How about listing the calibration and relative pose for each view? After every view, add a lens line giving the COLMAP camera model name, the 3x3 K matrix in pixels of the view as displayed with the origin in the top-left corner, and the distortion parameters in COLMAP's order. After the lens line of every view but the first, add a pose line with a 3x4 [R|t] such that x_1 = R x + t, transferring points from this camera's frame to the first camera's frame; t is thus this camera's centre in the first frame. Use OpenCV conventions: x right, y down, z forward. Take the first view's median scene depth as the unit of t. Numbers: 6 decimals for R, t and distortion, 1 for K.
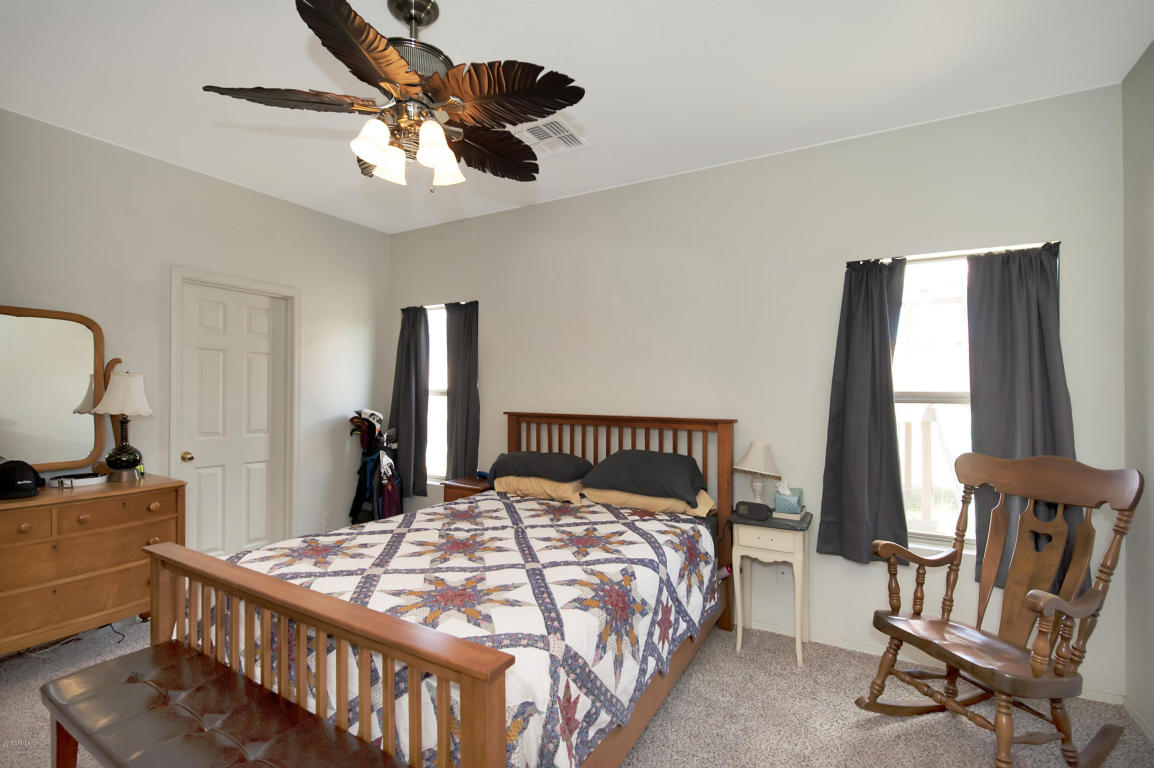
lens RADIAL K [[518.2, 0, 580.2], [0, 518.2, 385.0], [0, 0, 1]] dist [-0.004656, -0.003363]
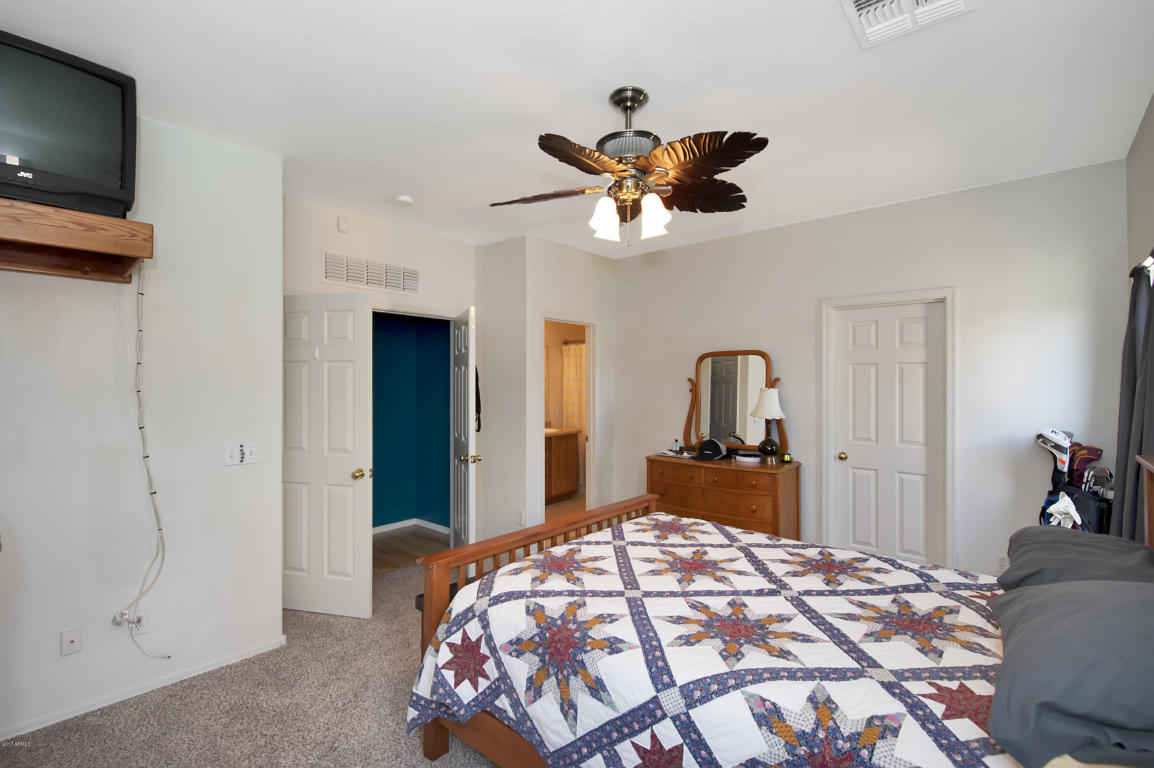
lens RADIAL K [[518.2, 0, 579.3], [0, 518.2, 385.1], [0, 0, 1]] dist [-0.004656, -0.003363]
pose [[-0.174802, -0.000243, -0.984604, 0.515437], [0.008225, 0.999965, -0.001707, -0.027010], [0.984569, -0.008396, -0.174794, 0.616268]]
